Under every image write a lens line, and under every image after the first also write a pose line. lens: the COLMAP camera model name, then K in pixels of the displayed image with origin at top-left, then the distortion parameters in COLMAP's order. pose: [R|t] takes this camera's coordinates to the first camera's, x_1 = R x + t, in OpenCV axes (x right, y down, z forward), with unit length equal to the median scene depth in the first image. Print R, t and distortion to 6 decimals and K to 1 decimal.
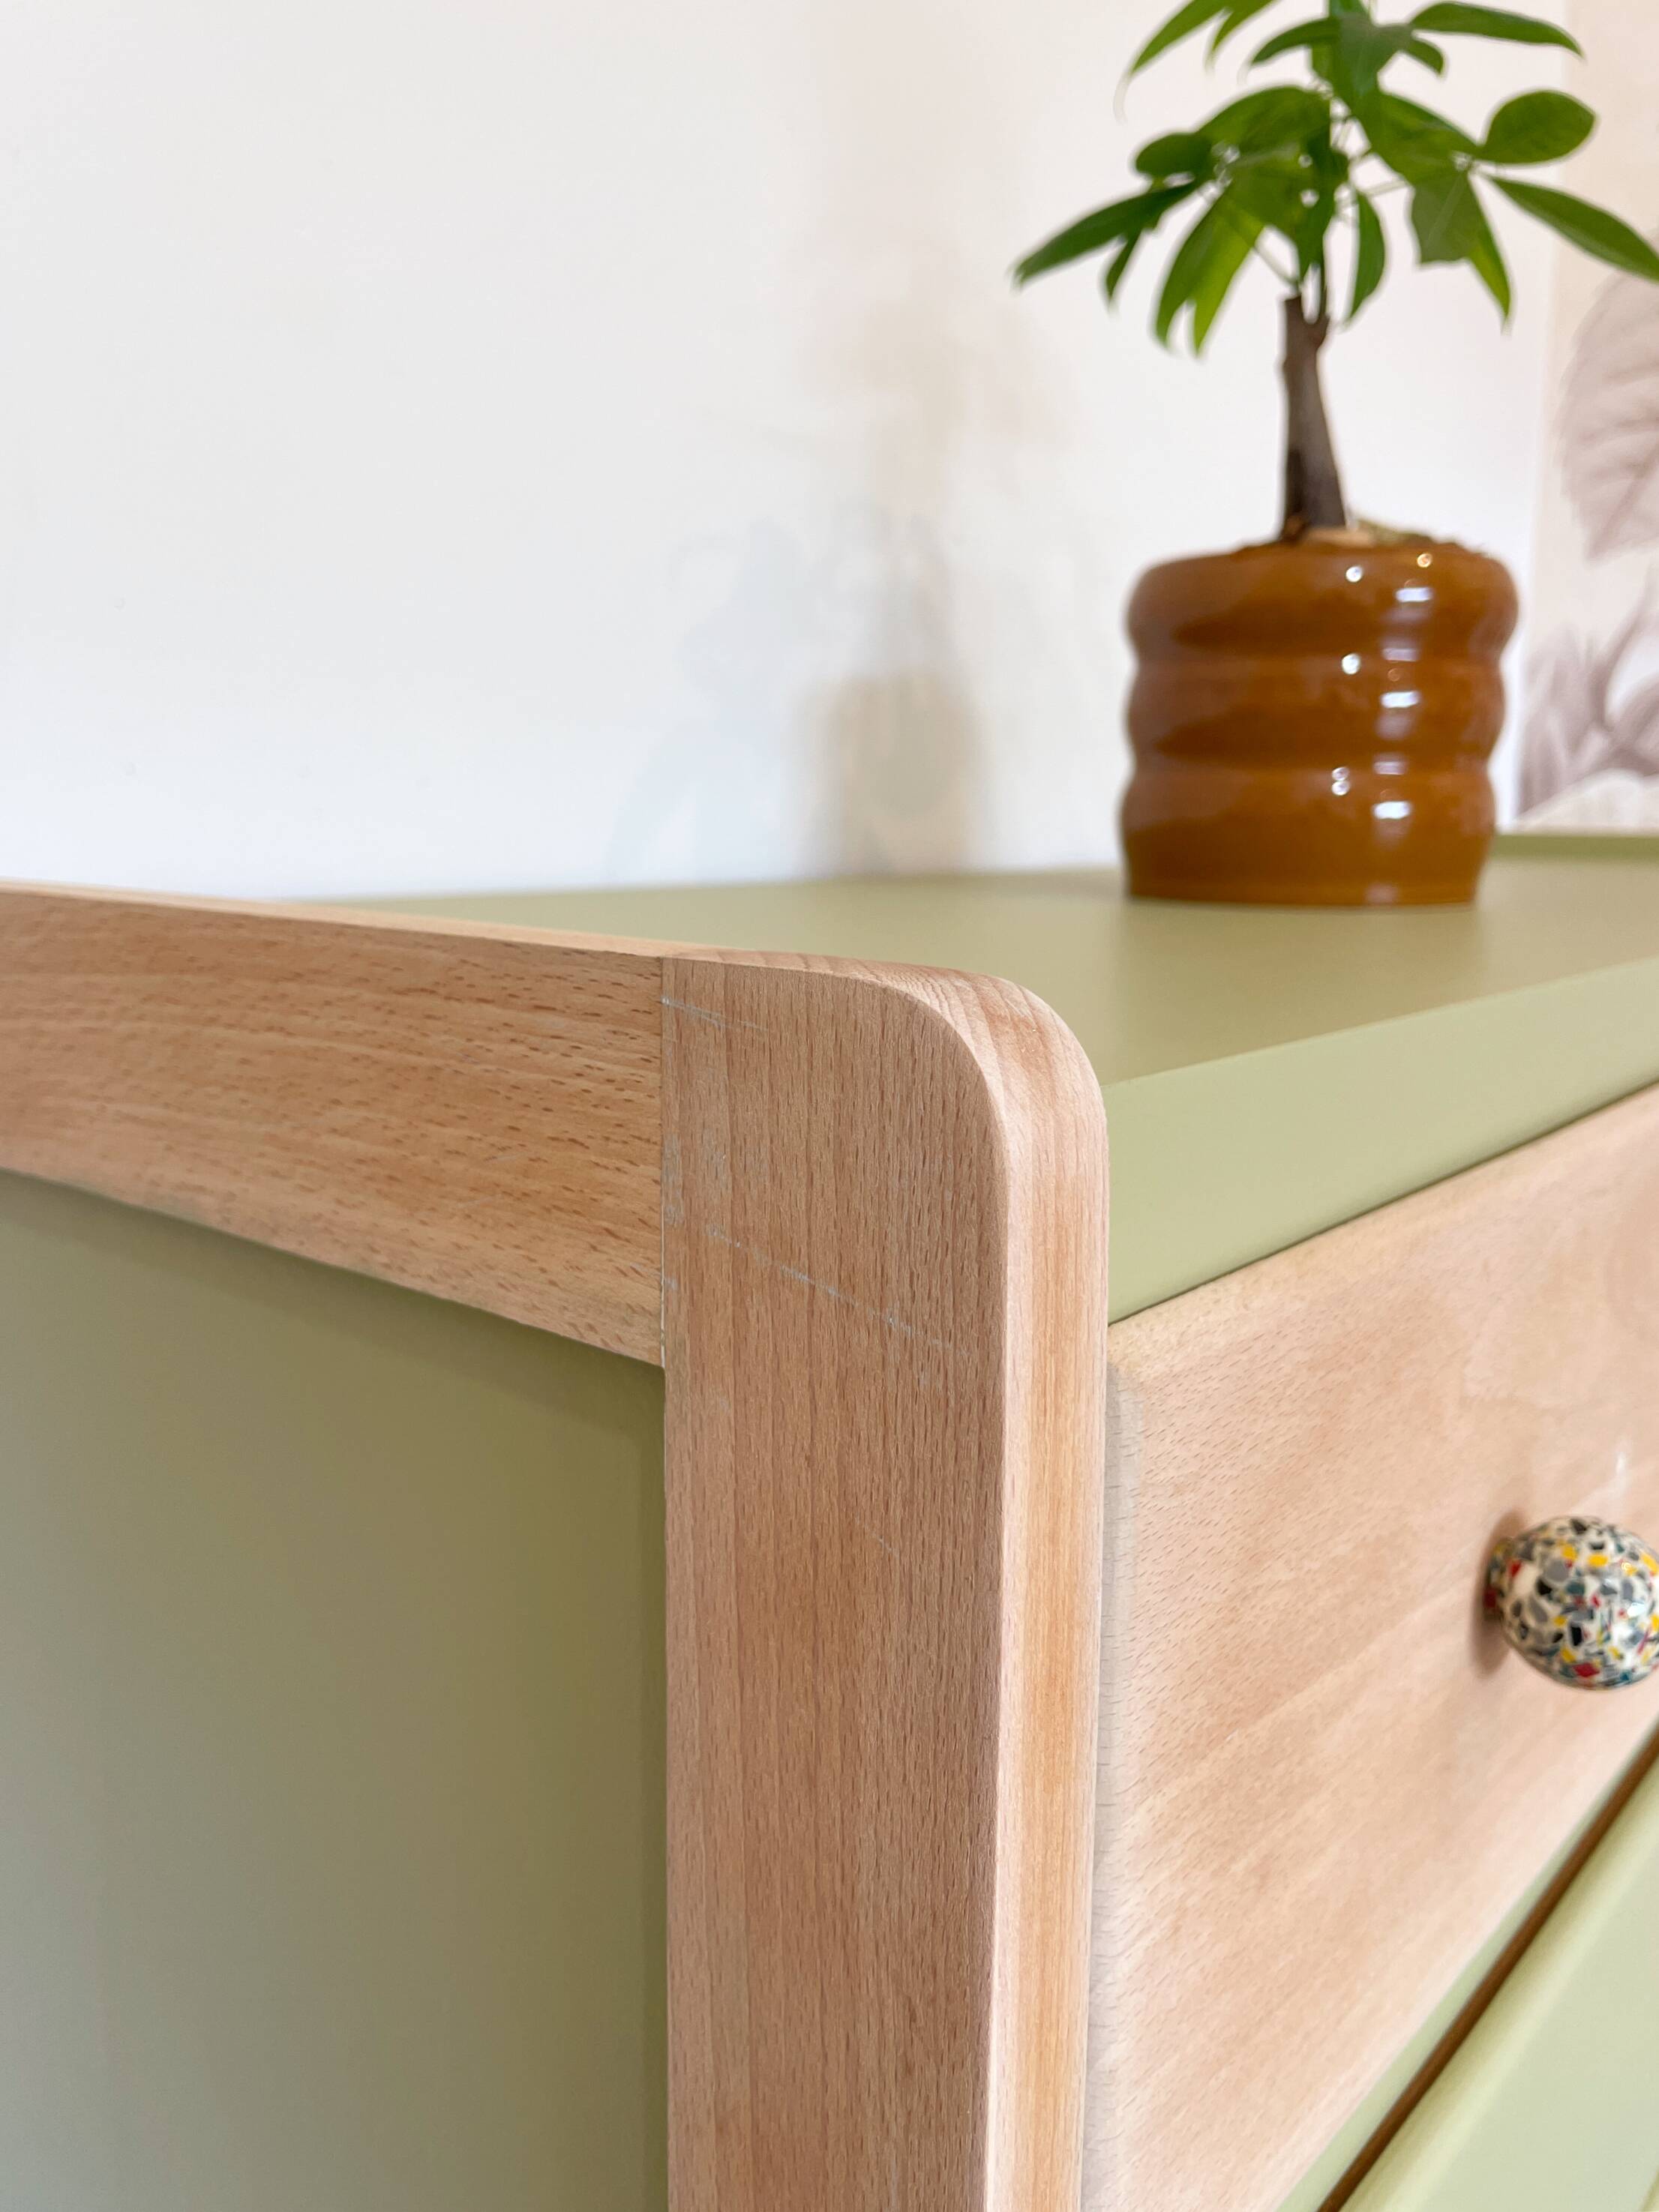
lens RADIAL K [[1725.5, 0, 846.7], [0, 1725.5, 1105.1], [0, 0, 1]] dist [0.088593, -0.122179]
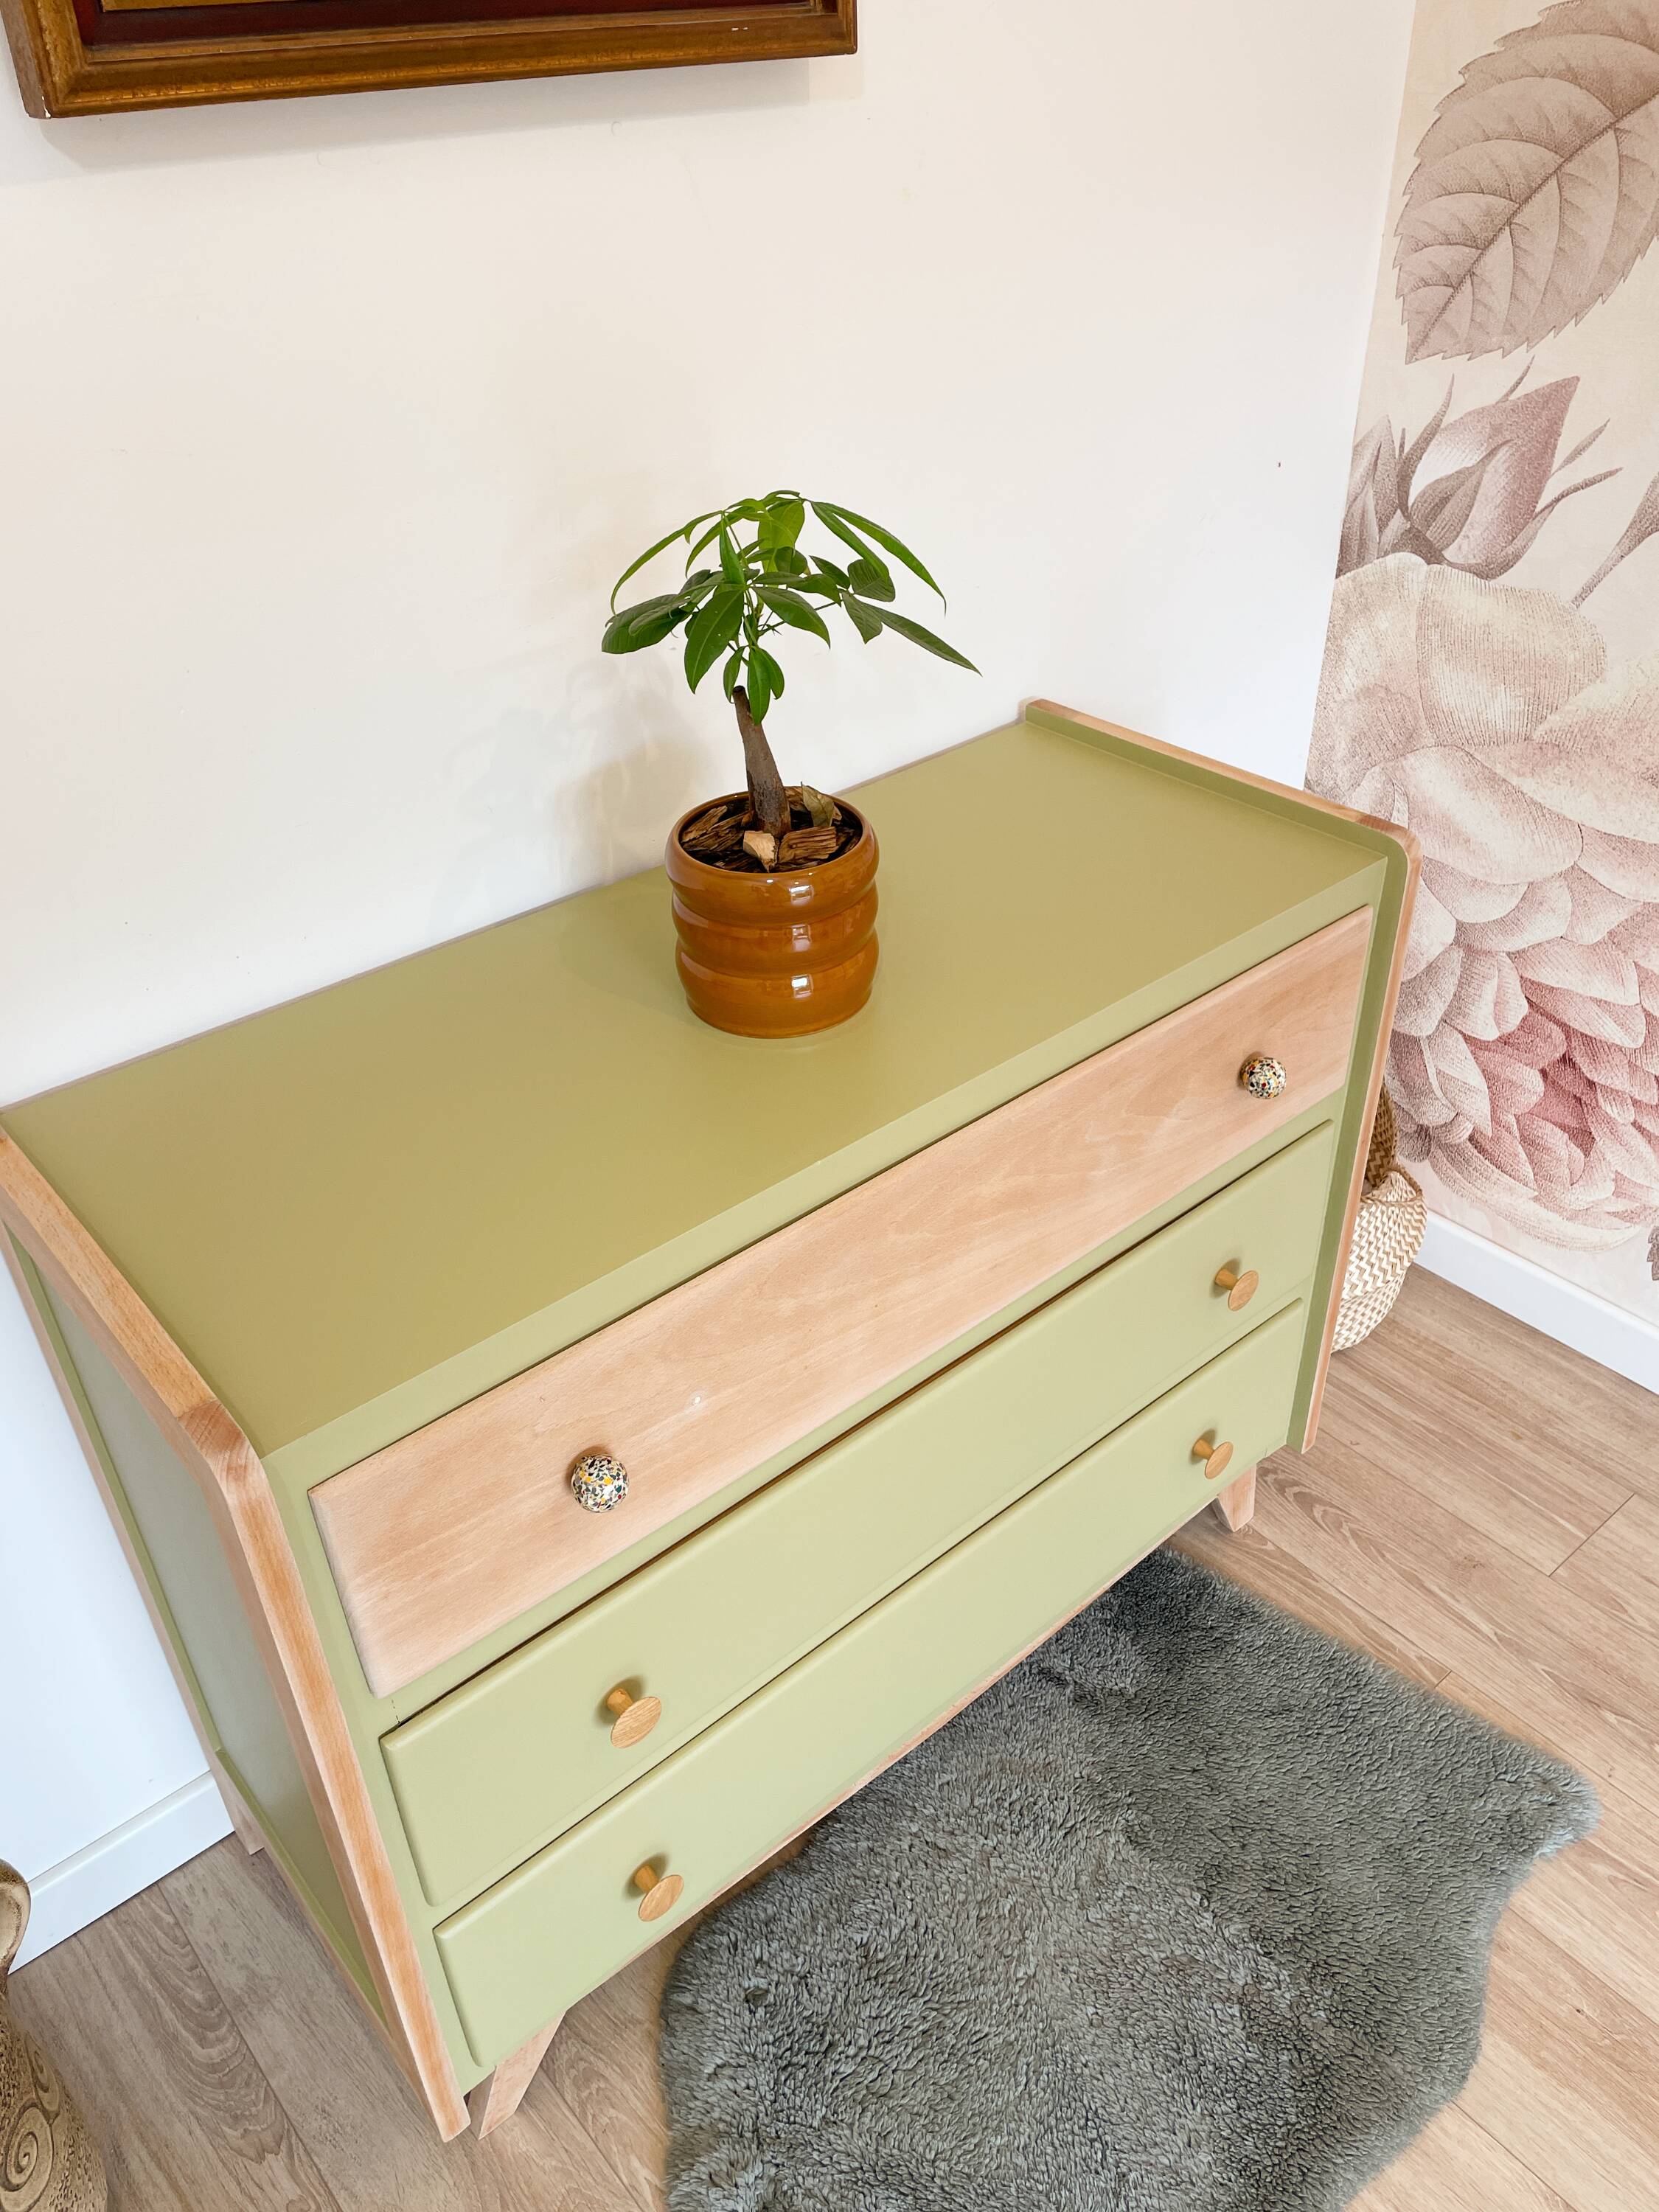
lens RADIAL K [[1664.3, 0, 832.4], [0, 1664.3, 1103.4], [0, 0, 1]] dist [0.076746, -0.097026]
pose [[0.980919, 0.073051, -0.180173, 0.691334], [0.009495, 0.907618, 0.419690, -0.807989], [0.194187, -0.413393, 0.889605, -0.637440]]
